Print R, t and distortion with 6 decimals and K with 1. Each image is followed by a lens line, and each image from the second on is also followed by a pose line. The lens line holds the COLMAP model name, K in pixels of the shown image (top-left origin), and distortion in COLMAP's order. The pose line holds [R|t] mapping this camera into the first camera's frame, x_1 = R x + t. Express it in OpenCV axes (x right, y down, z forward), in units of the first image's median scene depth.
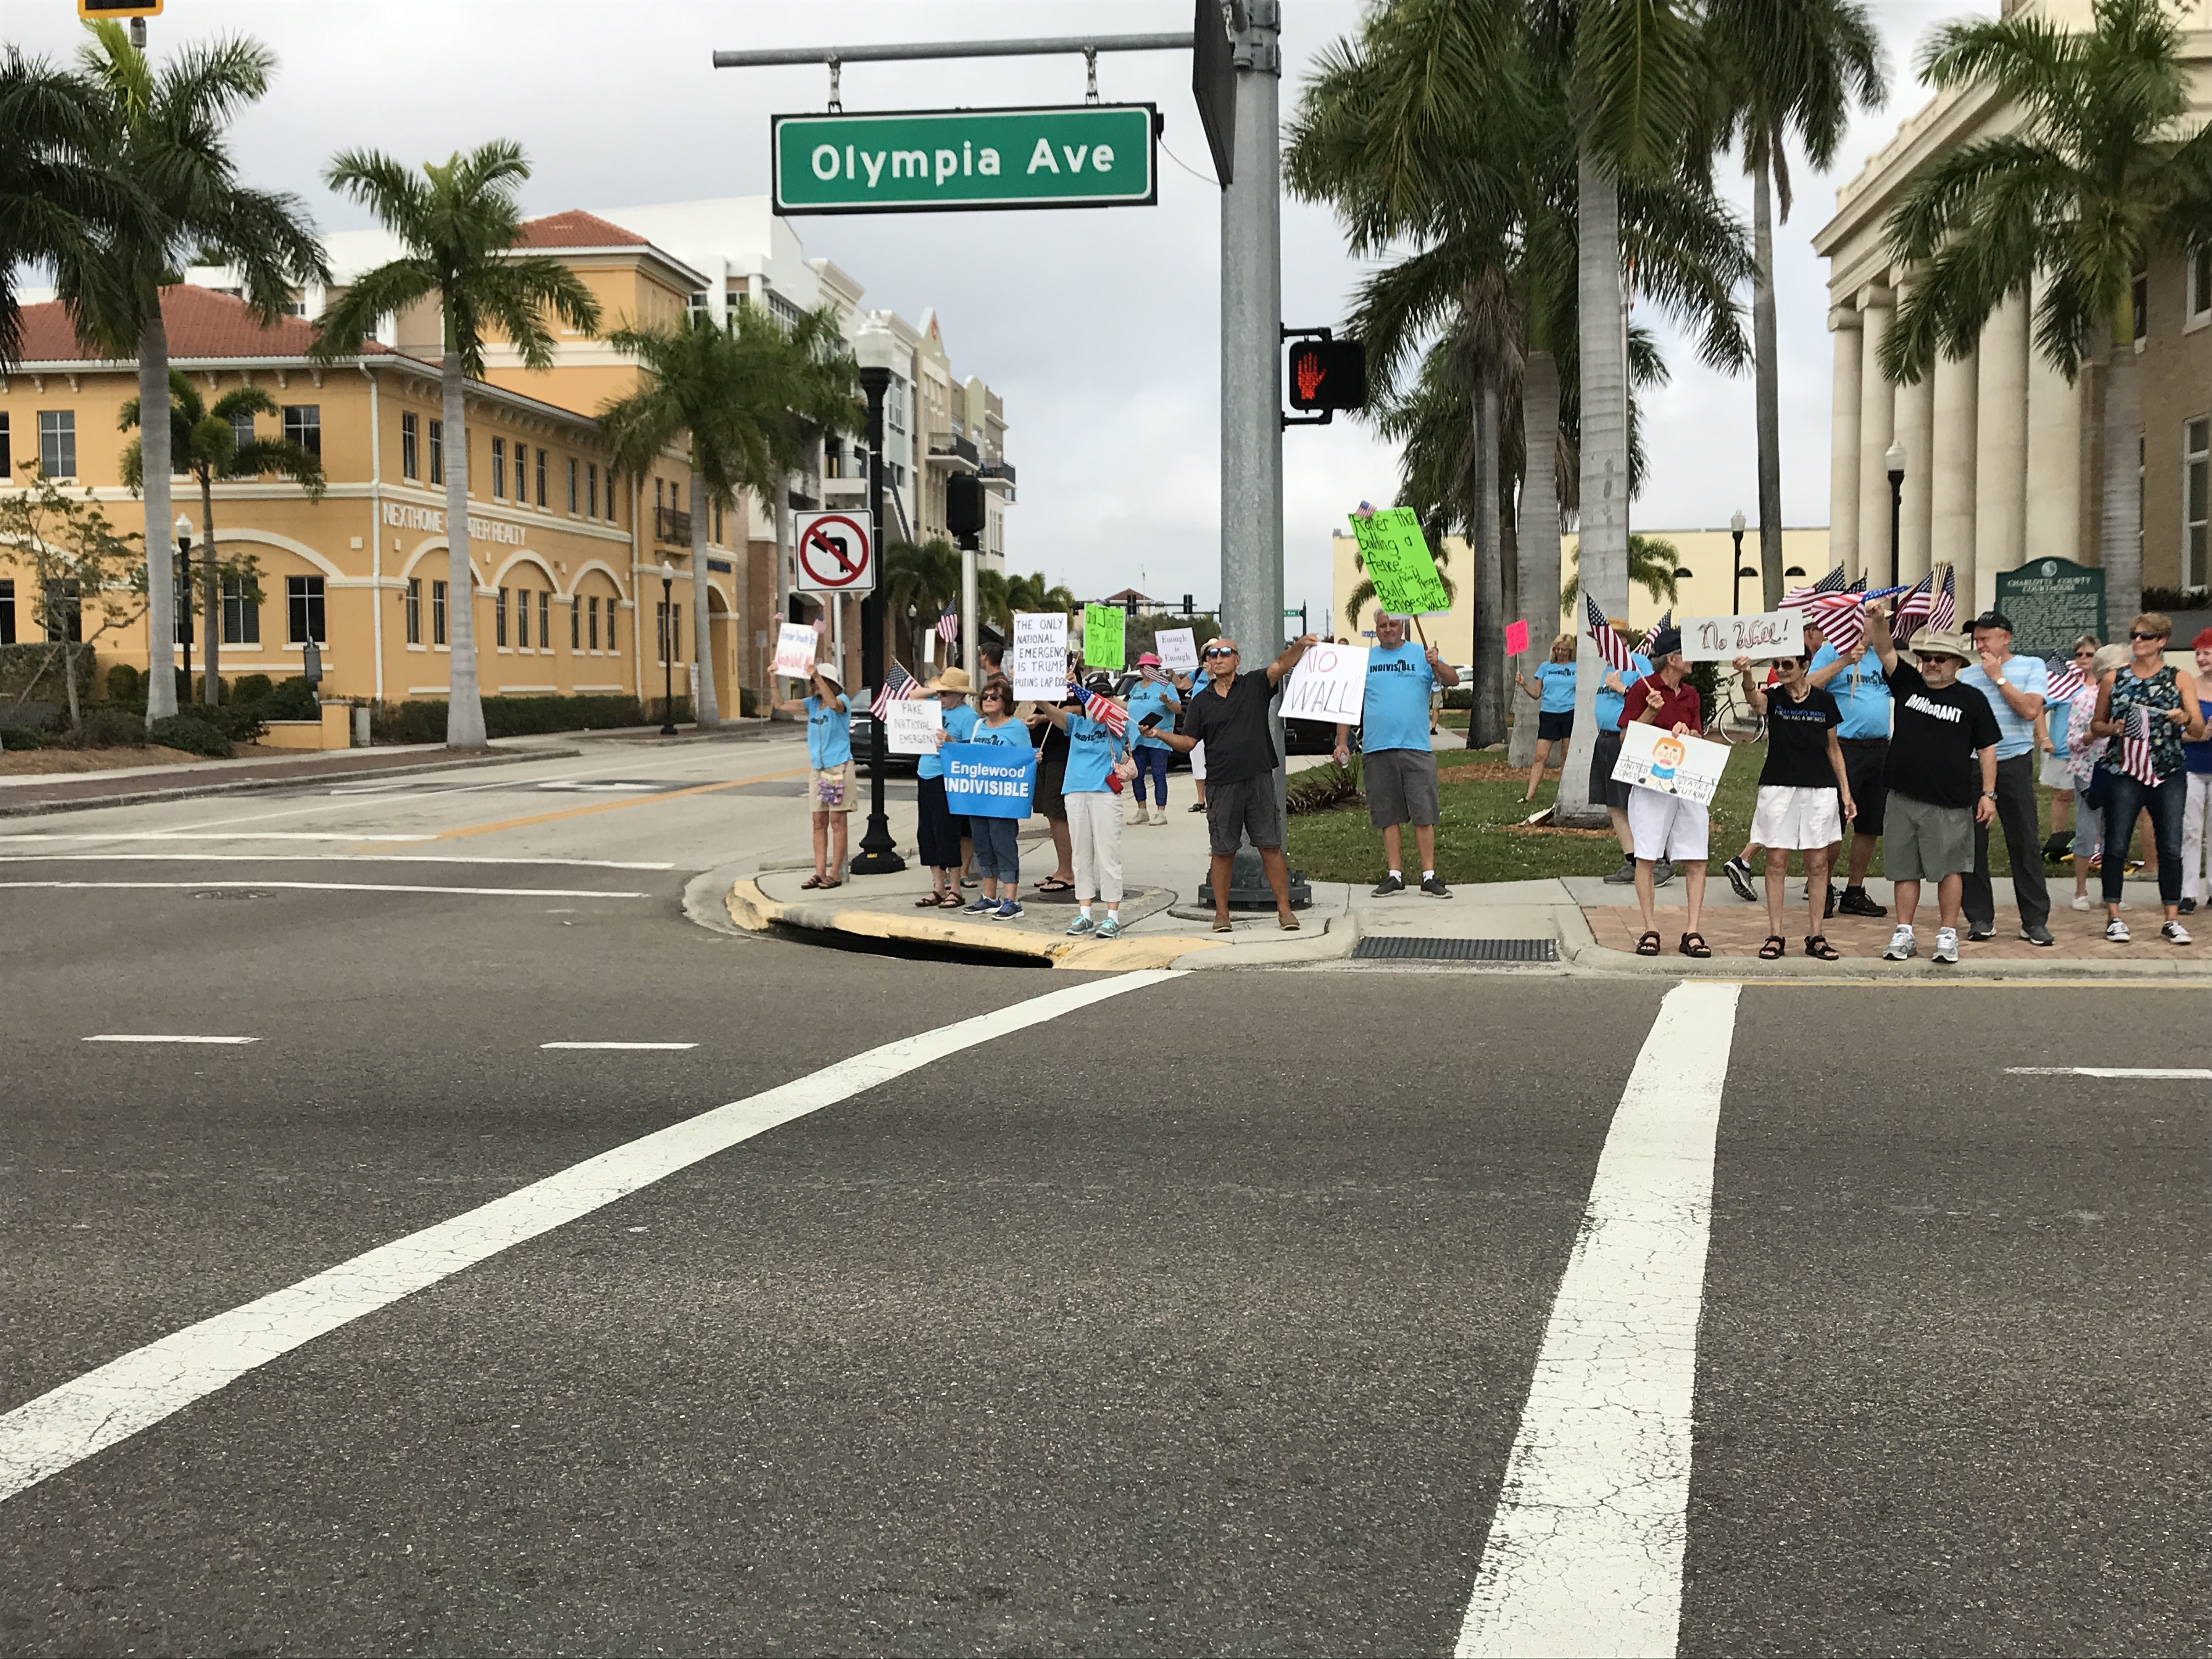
lens RADIAL K [[2258.1, 0, 1106.0], [0, 2258.1, 829.5], [0, 0, 1]] dist [-0.011725, -0.008835]
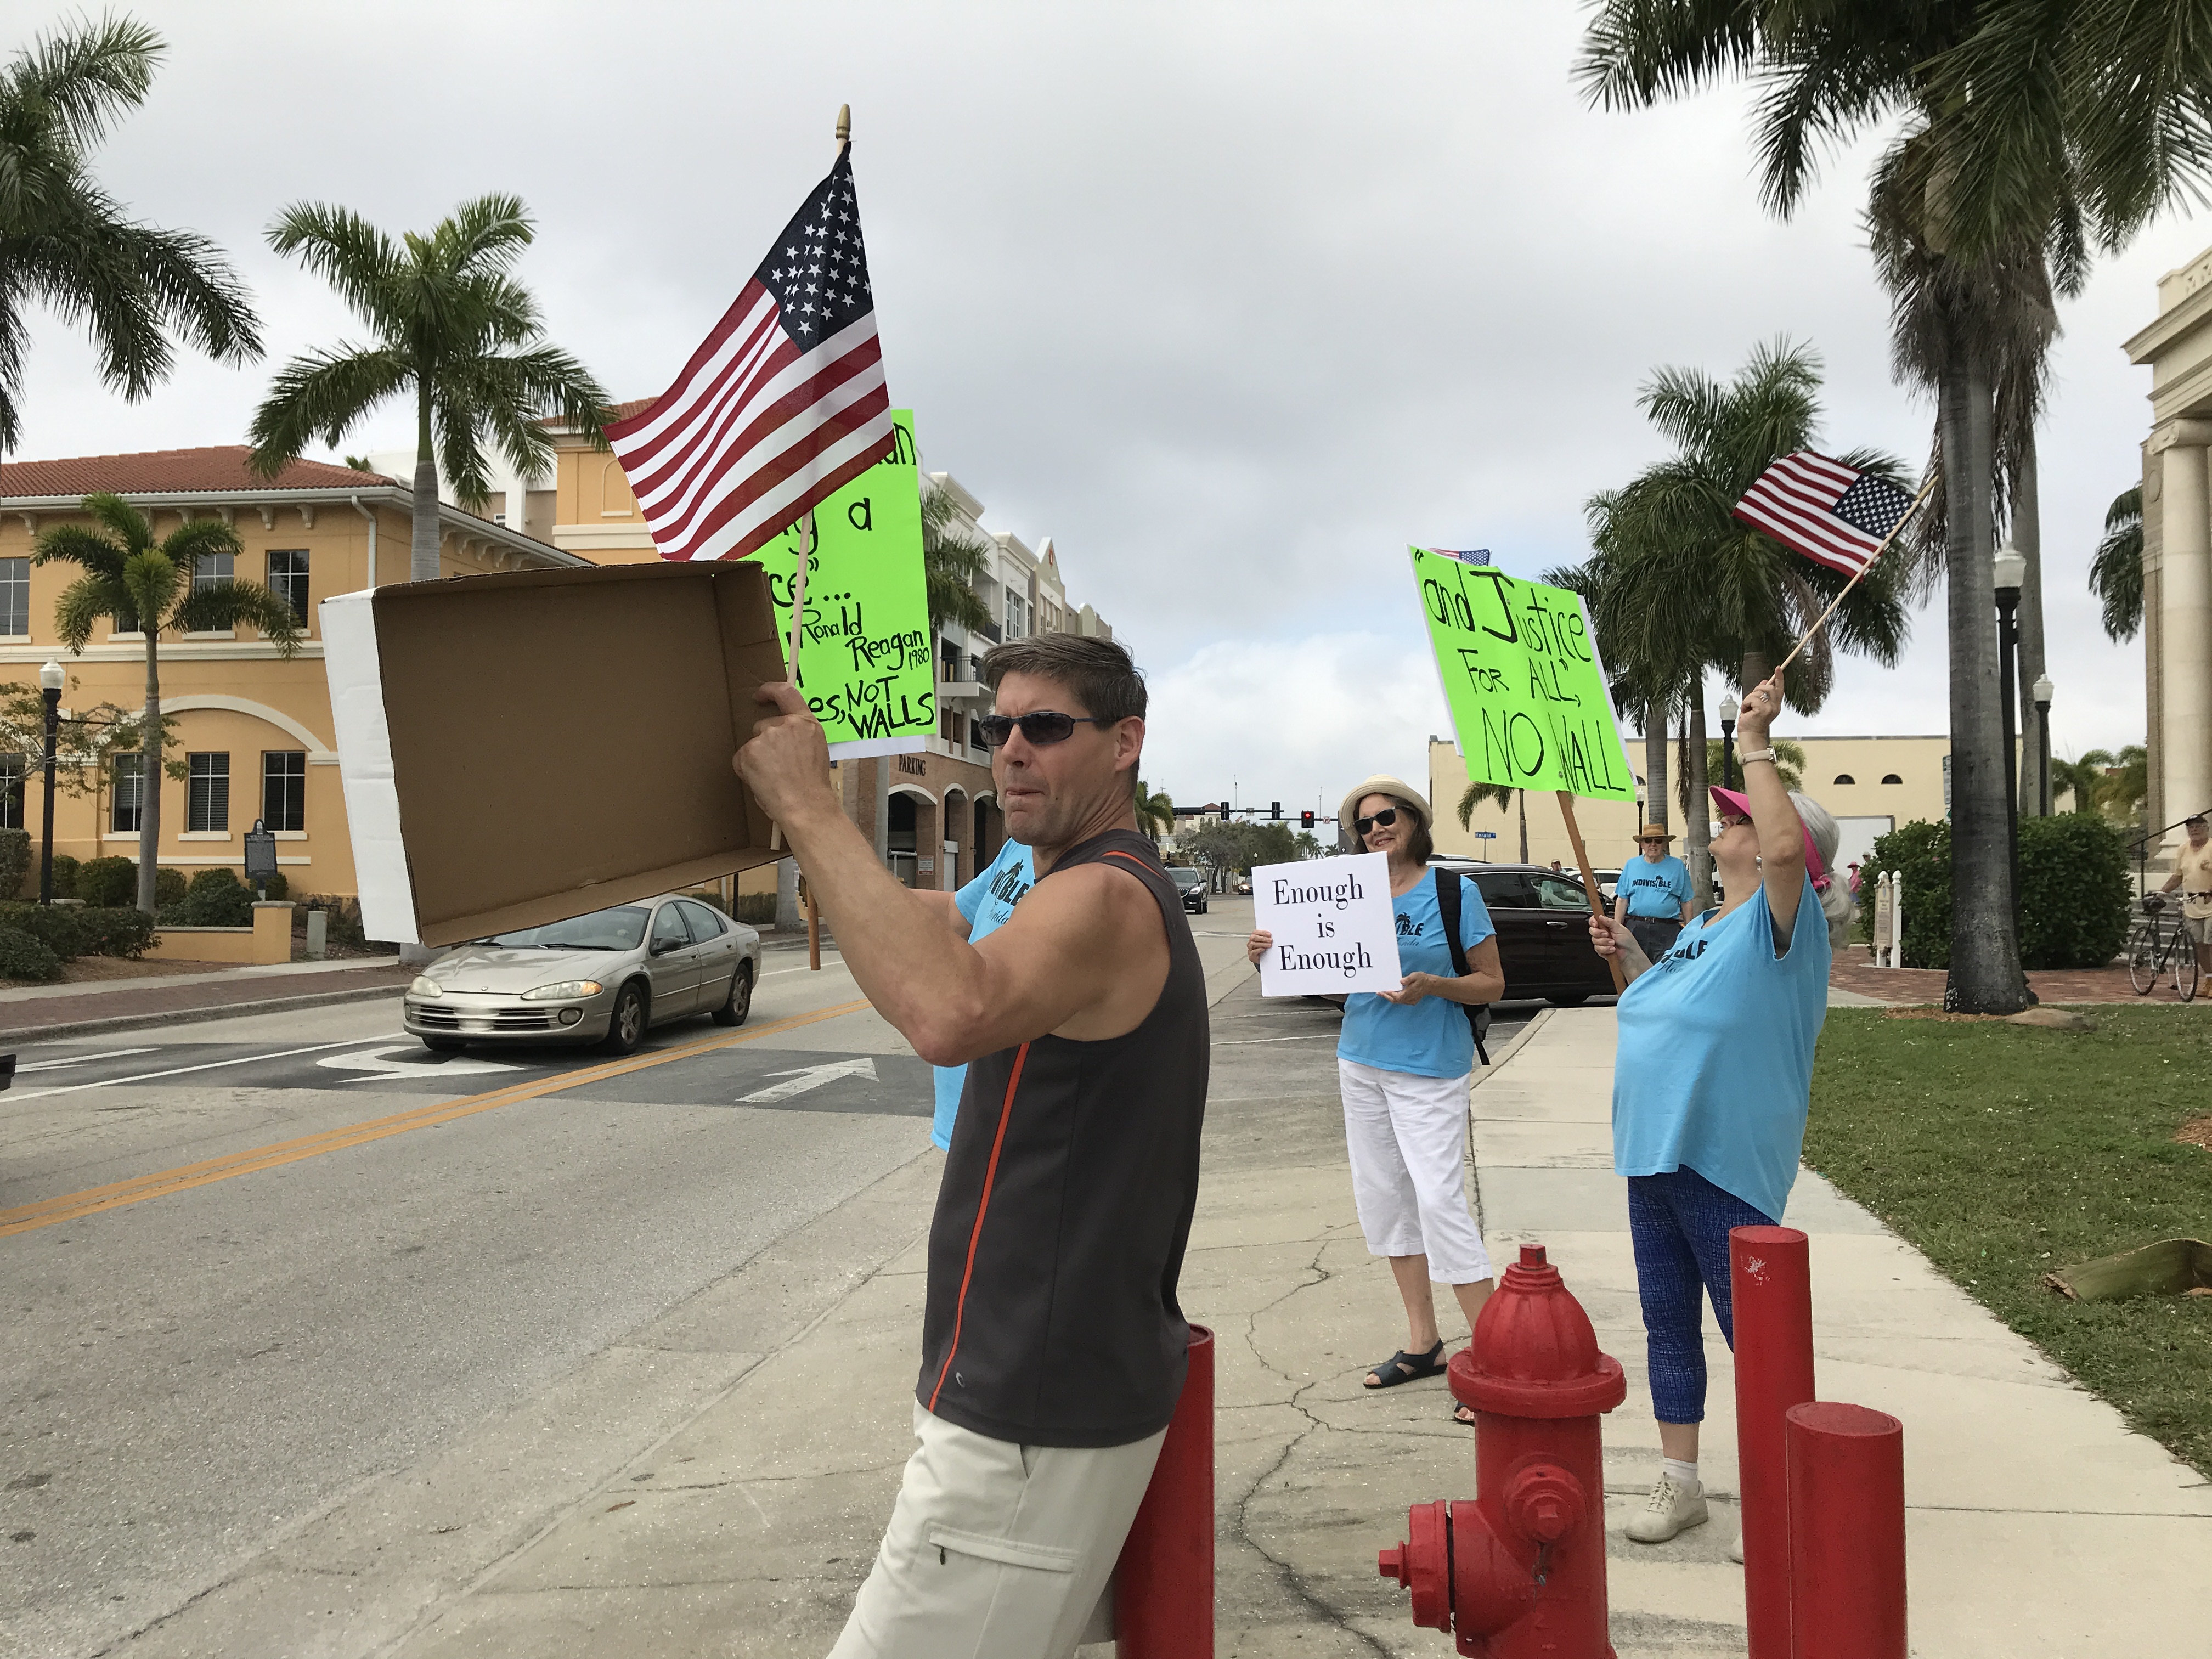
lens RADIAL K [[1786.4, 0, 1092.3], [0, 1786.4, 815.3], [0, 0, 1]] dist [-0.008303, -0.000051]
pose [[0.998559, 0.006966, -0.053208, -0.017487], [-0.012231, 0.994985, -0.099271, -0.021989], [0.052250, 0.099779, 0.993637, 0.296260]]
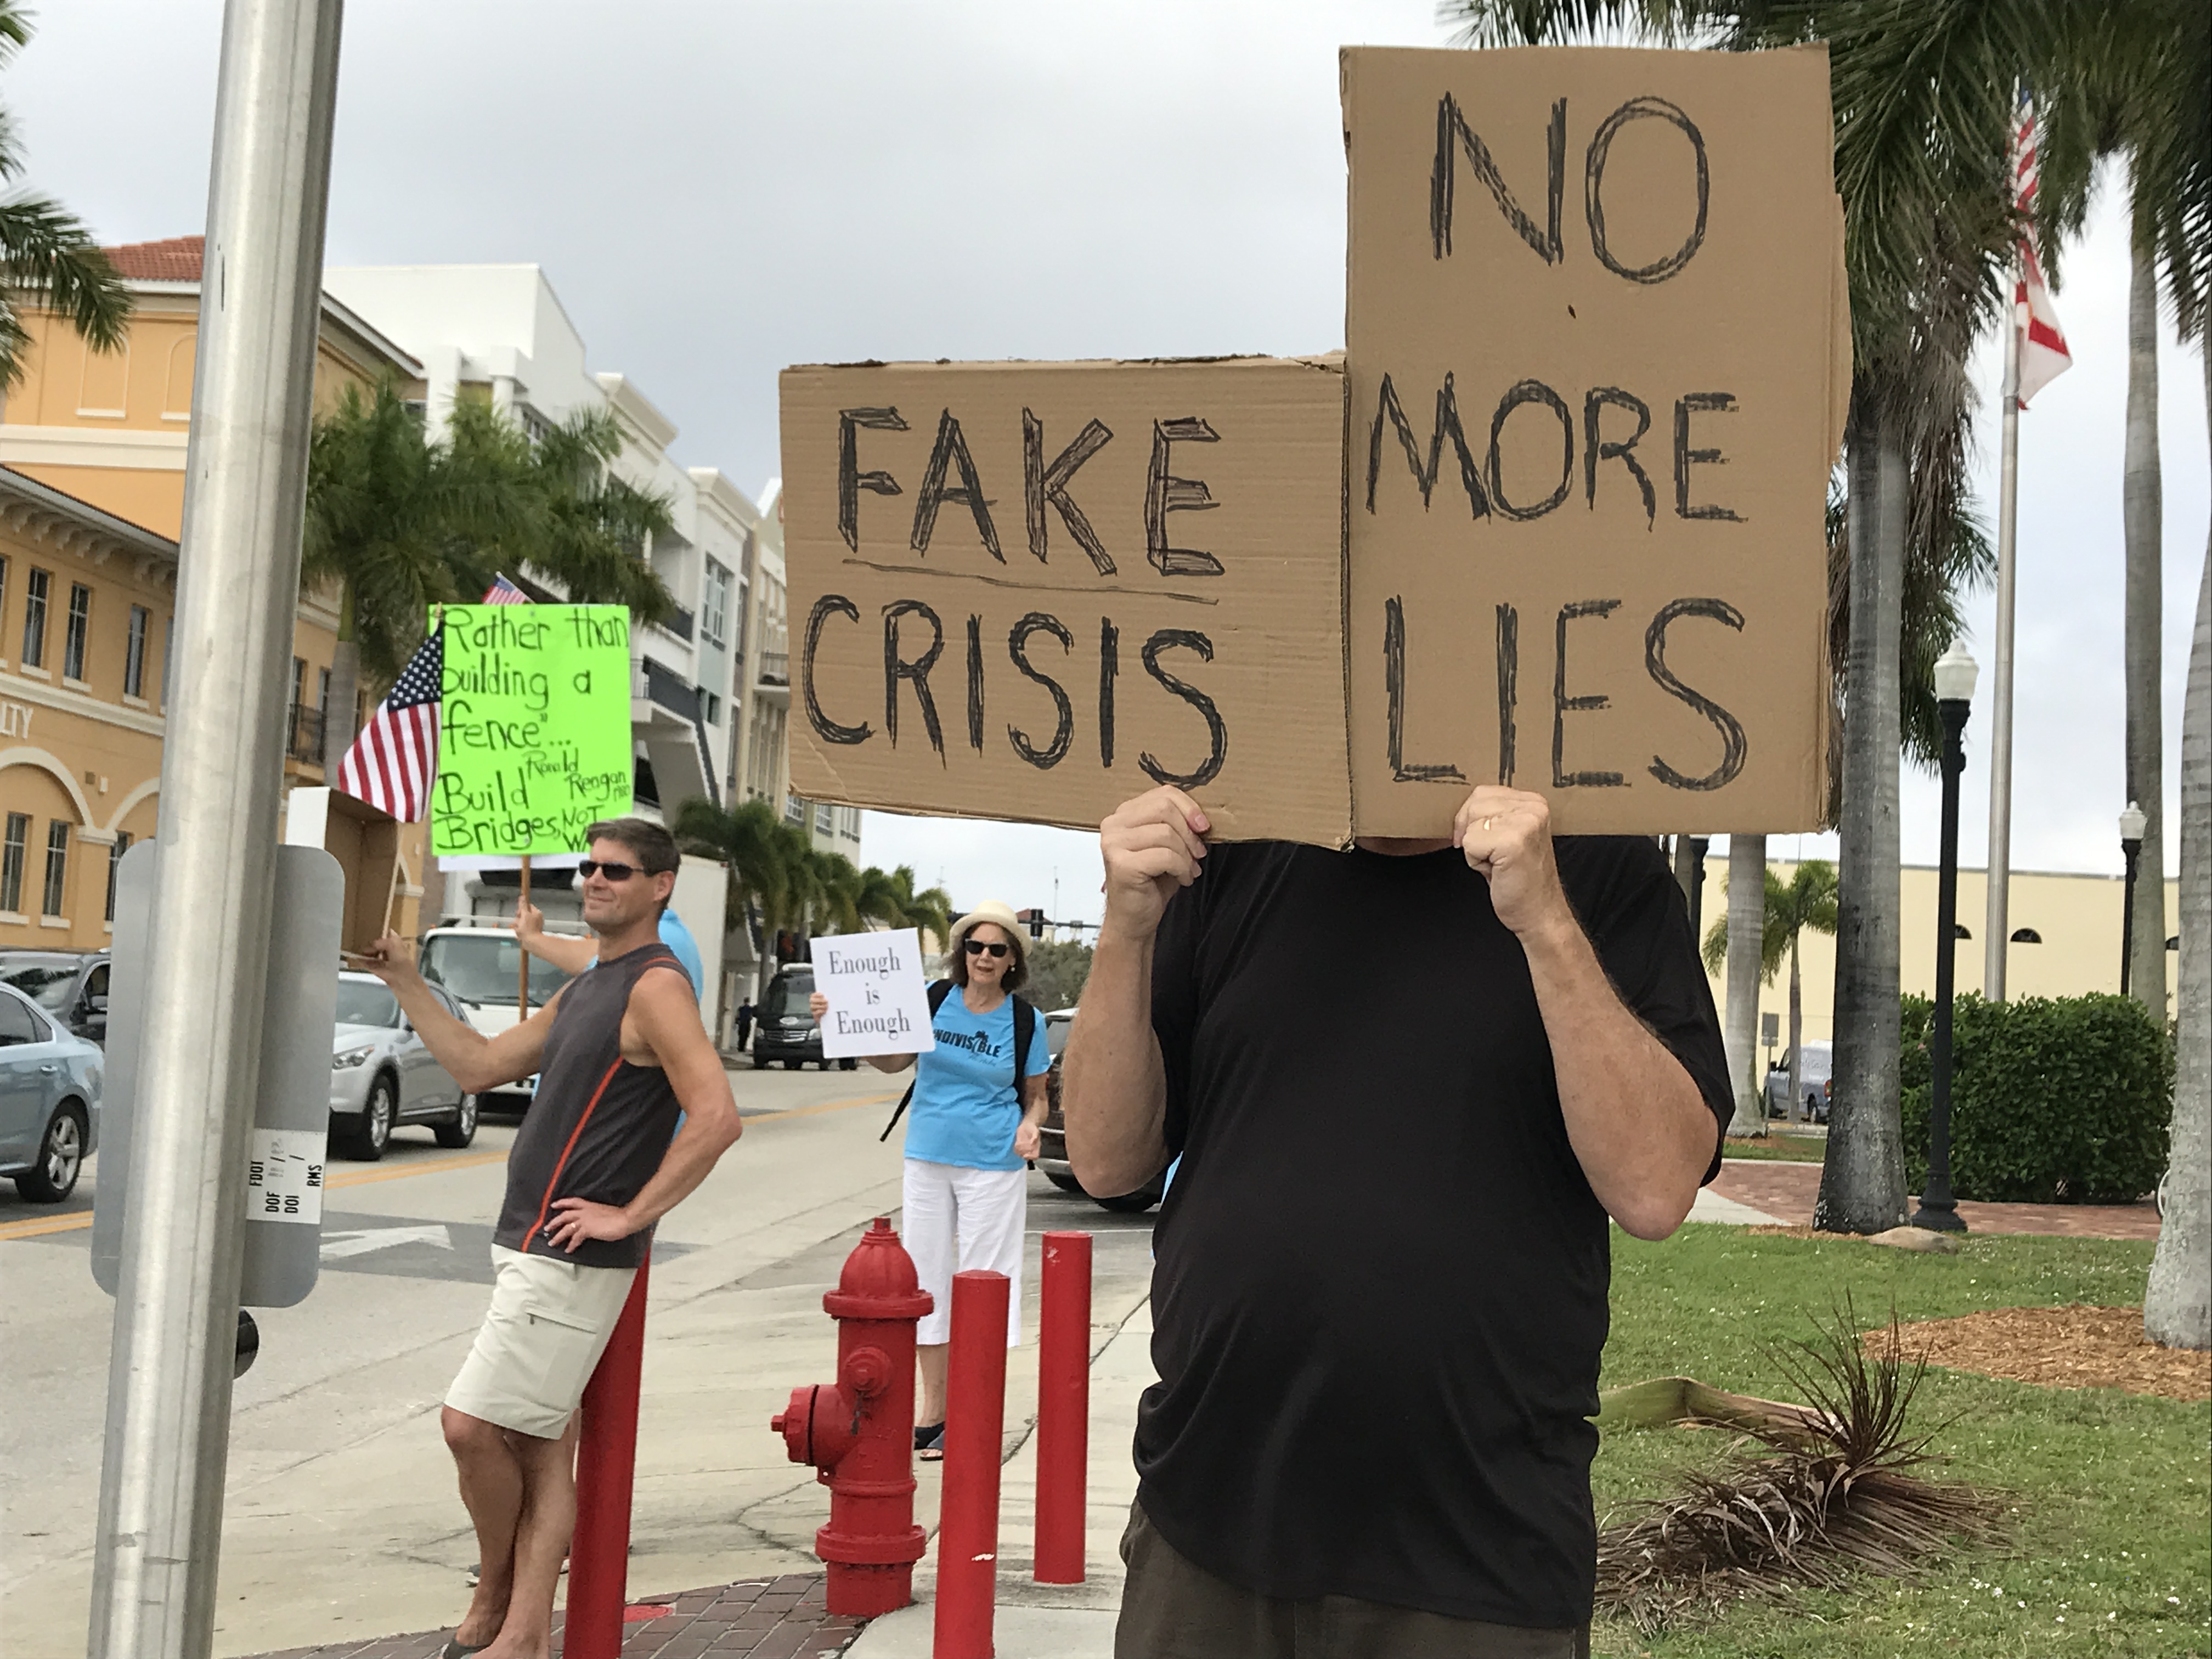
lens RADIAL K [[2920.7, 0, 1112.7], [0, 2920.7, 822.9], [0, 0, 1]] dist [0.201300, -0.813957]
pose [[0.997041, 0.066945, 0.037791, -0.003474], [-0.061185, 0.988664, -0.137116, -0.015101], [-0.046542, 0.134398, 0.989834, 0.215665]]
